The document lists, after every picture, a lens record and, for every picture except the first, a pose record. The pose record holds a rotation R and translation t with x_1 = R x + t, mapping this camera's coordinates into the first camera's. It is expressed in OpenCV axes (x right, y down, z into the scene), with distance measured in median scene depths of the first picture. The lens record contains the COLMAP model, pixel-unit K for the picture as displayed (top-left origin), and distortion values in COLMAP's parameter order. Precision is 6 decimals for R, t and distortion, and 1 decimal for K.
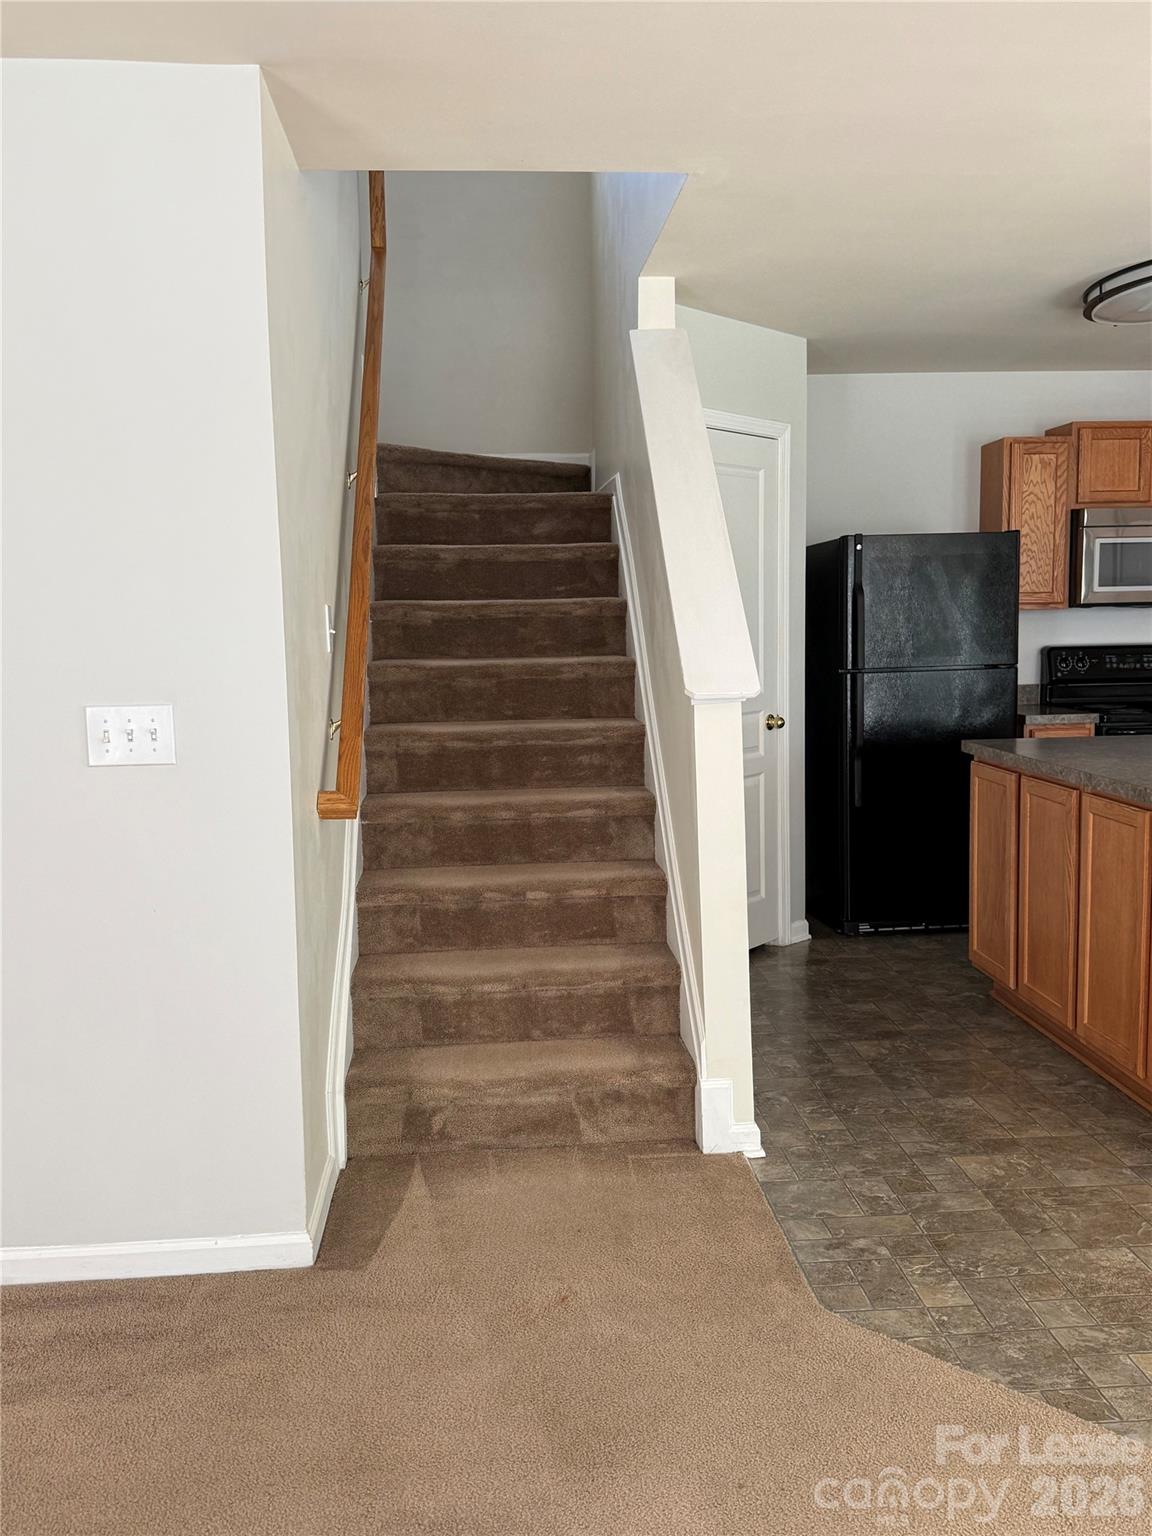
lens RADIAL K [[1311.3, 0, 580.2], [0, 1311.3, 776.3], [0, 0, 1]] dist [0.210689, -0.456893]
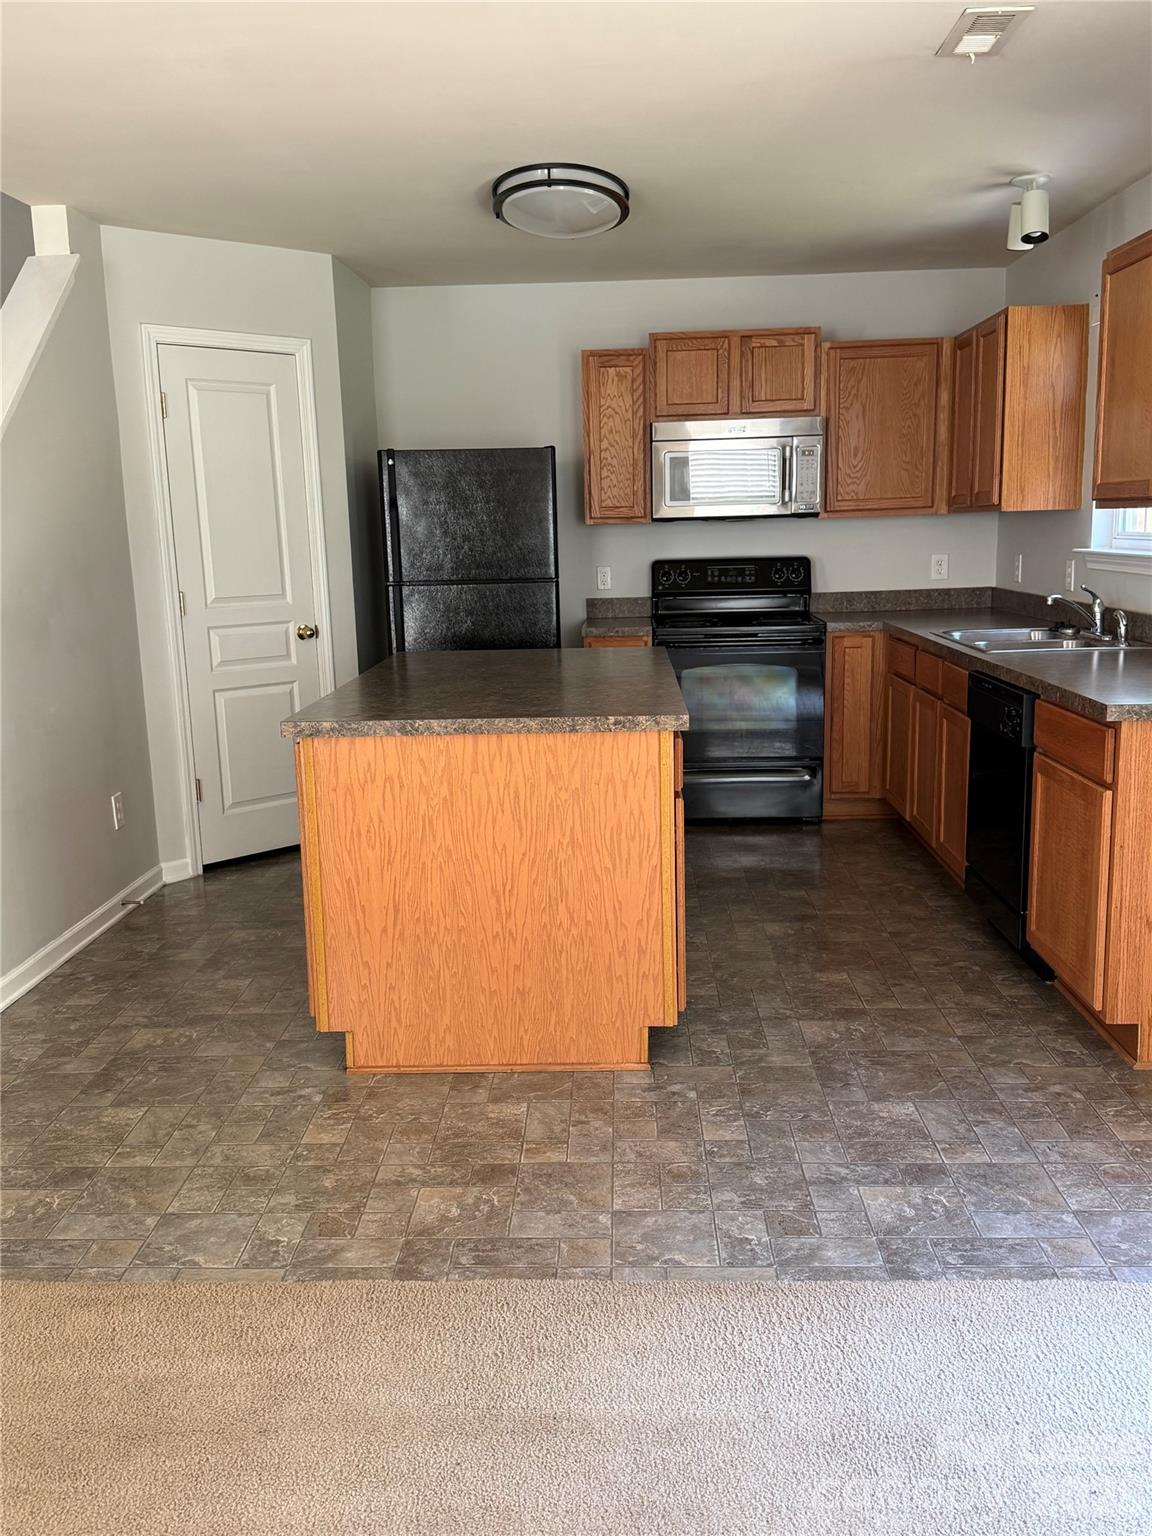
lens RADIAL K [[1311.3, 0, 580.2], [0, 1311.3, 776.3], [0, 0, 1]] dist [0.210689, -0.456893]
pose [[0.994236, 0.014167, -0.106271, 0.463023], [-0.006846, 0.997597, 0.068947, -0.001013], [0.106992, -0.067822, 0.991944, -0.024560]]
